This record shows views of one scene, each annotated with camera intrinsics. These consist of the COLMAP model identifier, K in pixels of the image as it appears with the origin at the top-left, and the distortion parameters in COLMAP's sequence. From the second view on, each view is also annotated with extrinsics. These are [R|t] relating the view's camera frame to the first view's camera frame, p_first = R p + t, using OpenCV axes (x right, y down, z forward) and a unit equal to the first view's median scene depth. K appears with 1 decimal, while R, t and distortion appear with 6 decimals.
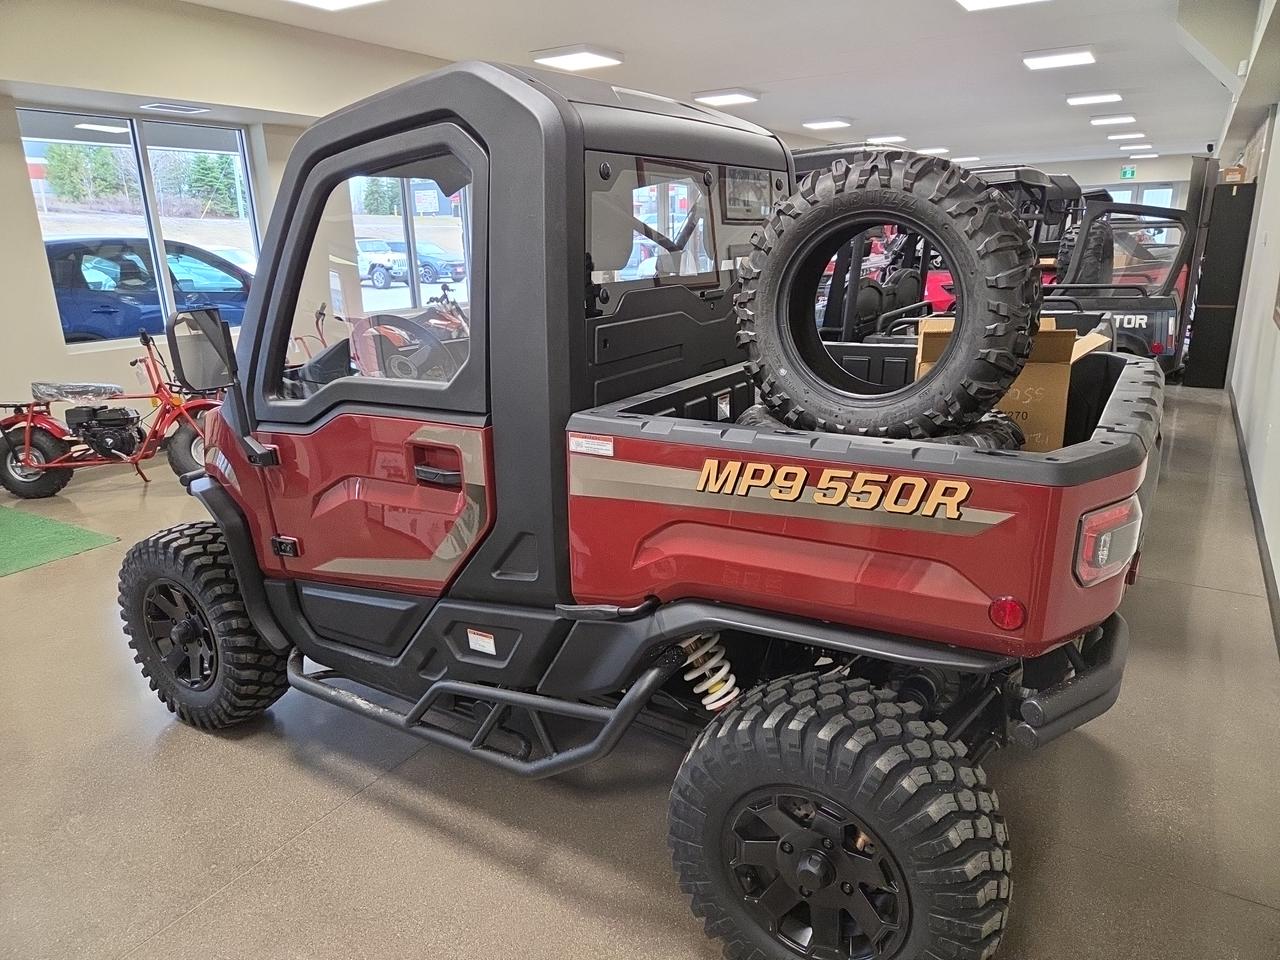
lens RADIAL K [[847.4, 0, 641.3], [0, 847.4, 478.9], [0, 0, 1]] dist [0.008479, -0.009338]
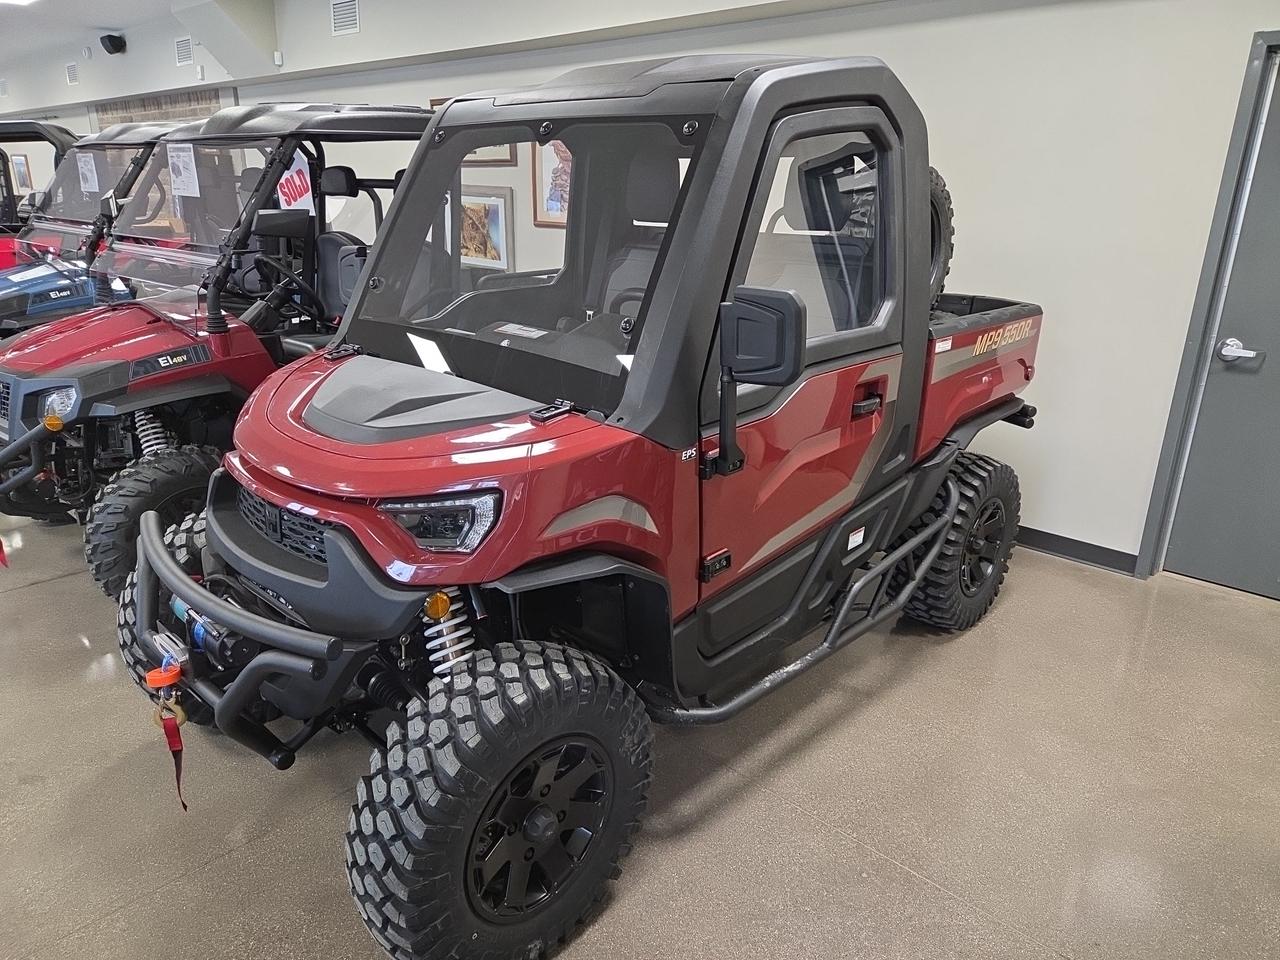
lens RADIAL K [[847.4, 0, 641.5], [0, 847.4, 486.5], [0, 0, 1]] dist [0.008479, -0.009338]
pose [[0.200211, -0.276581, 0.939904, -1.129786], [0.243262, 0.943320, 0.225768, -0.186582], [-0.949073, 0.183441, 0.256145, 0.791108]]
